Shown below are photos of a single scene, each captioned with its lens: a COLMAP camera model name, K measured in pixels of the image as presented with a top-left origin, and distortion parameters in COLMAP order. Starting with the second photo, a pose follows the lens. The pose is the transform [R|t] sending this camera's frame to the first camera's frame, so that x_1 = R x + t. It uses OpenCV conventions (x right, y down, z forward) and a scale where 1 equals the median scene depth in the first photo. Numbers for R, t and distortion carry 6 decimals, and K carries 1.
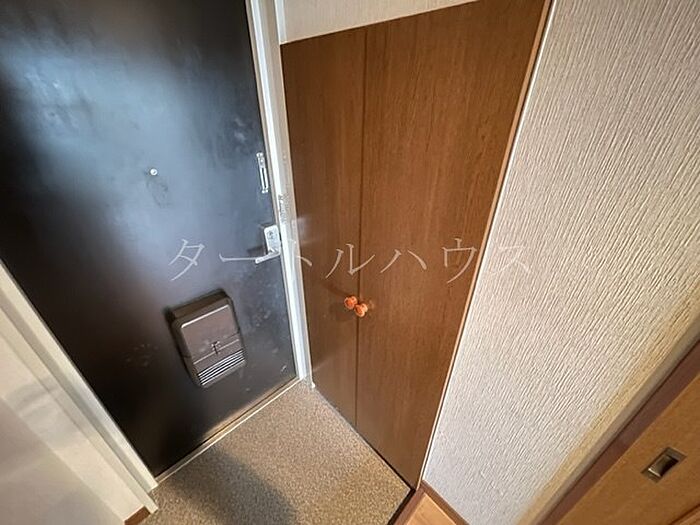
lens RADIAL K [[283.9, 0, 348.8], [0, 283.9, 261.9], [0, 0, 1]] dist [-0.000930, 0.000387]
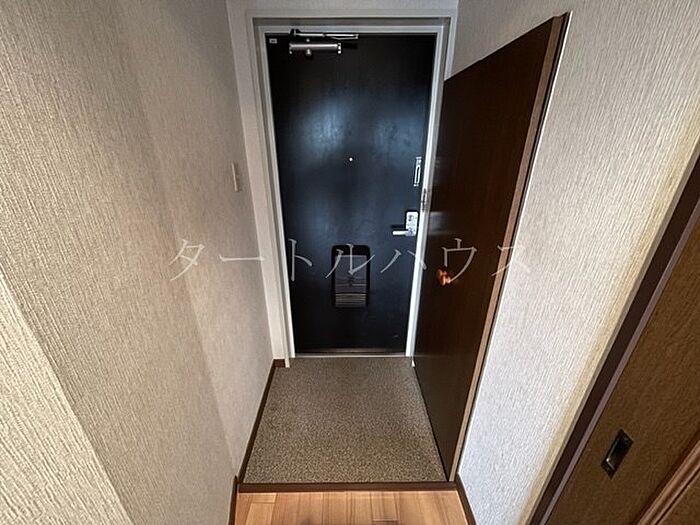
lens RADIAL K [[283.9, 0, 347.2], [0, 283.9, 261.3], [0, 0, 1]] dist [-0.000930, 0.000387]
pose [[0.730173, 0.269244, -0.627977, 0.405783], [-0.341911, 0.939717, 0.005348, 0.195210], [0.591561, 0.210807, 0.778214, -0.170438]]
